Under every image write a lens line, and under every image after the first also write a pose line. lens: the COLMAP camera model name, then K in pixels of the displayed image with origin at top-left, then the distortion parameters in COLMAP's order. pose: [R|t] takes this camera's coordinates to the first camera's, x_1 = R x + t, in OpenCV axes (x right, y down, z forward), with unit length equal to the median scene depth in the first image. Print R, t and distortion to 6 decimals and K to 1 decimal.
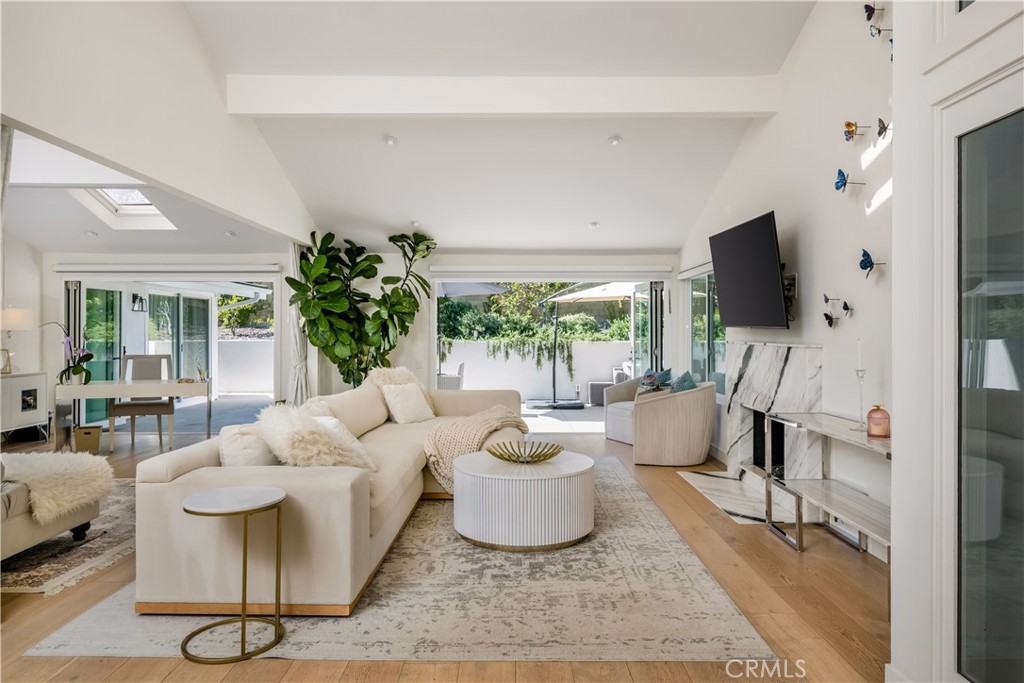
lens RADIAL K [[666.9, 0, 512.0], [0, 666.9, 341.5], [0, 0, 1]] dist [0.001551, 0.000699]
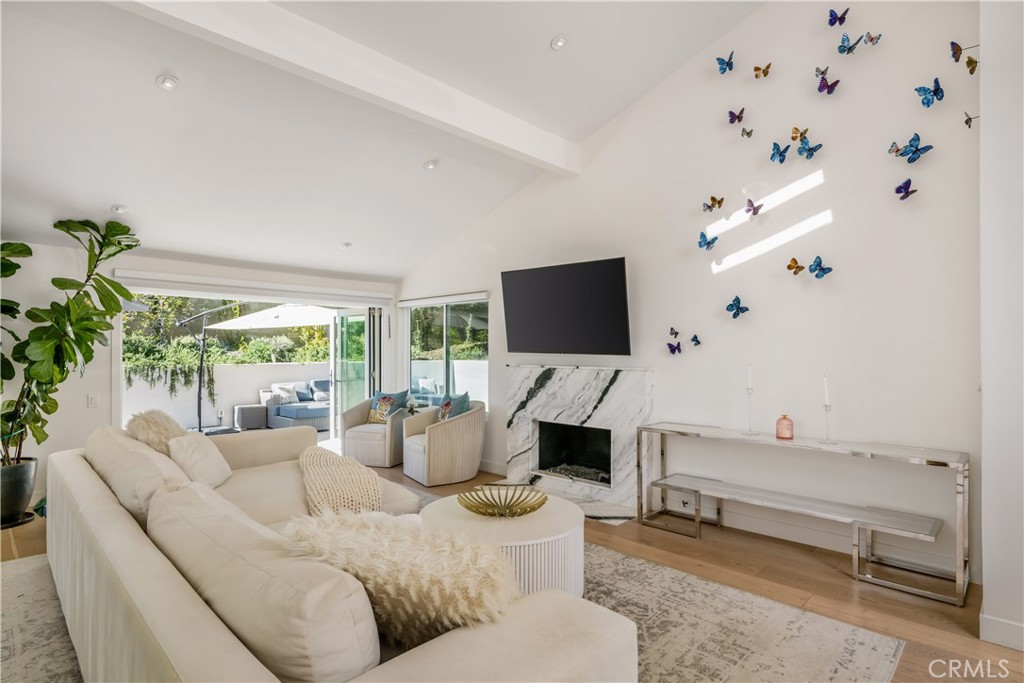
lens RADIAL K [[529.7, 0, 511.1], [0, 529.7, 353.7], [0, 0, 1]] dist [-0.000637, -0.000127]
pose [[0.694273, -0.004100, 0.719700, -0.255880], [0.010847, 0.999930, -0.004768, -0.011671], [-0.719630, 0.011117, 0.694269, 0.286806]]
